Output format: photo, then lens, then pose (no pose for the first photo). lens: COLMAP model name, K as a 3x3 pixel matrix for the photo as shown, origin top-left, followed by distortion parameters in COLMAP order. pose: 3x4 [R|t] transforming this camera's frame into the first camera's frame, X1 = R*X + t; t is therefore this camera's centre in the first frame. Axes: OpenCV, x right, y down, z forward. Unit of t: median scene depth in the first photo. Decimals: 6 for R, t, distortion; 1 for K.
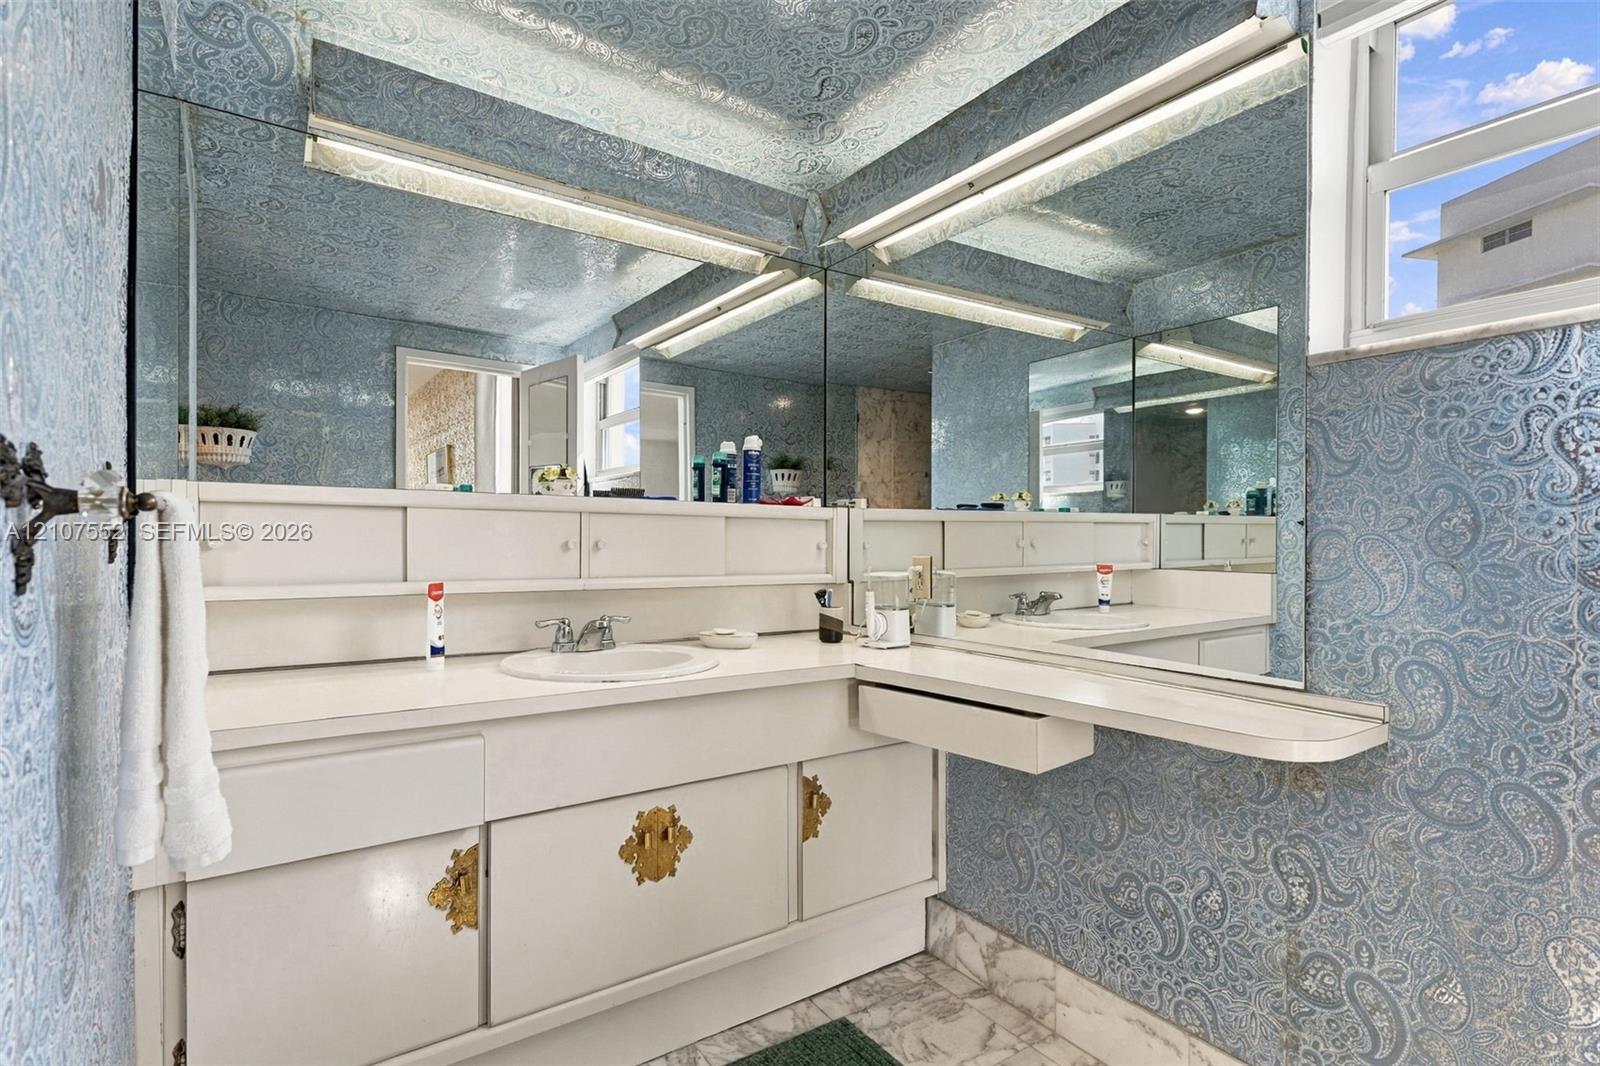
lens RADIAL K [[782.6, 0, 796.4], [0, 782.6, 547.7], [0, 0, 1]] dist [0.011678, 0.000286]
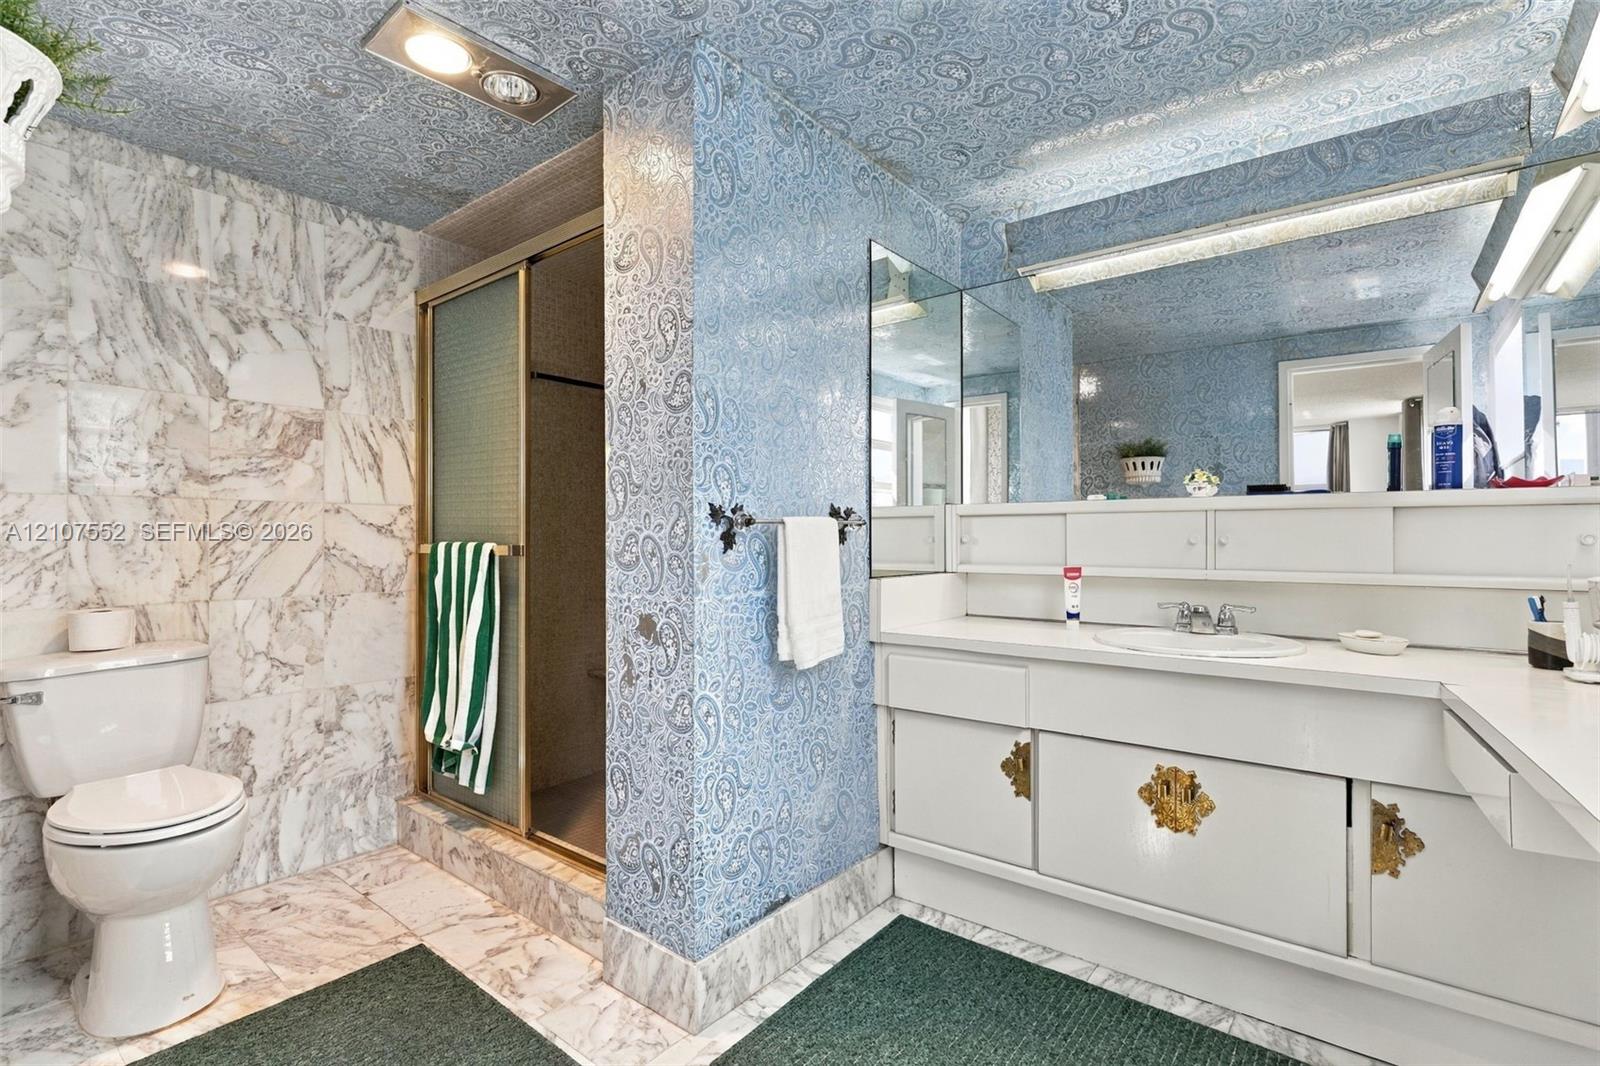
lens RADIAL K [[748.0, 0, 800.0], [0, 748.0, 533.0], [0, 0, 1]] dist [0.002921, 0.000357]
pose [[0.307049, -0.016601, -0.951549, 0.660319], [-0.007951, 0.999768, -0.020007, 0.014799], [0.951660, 0.013709, 0.306846, 0.130090]]
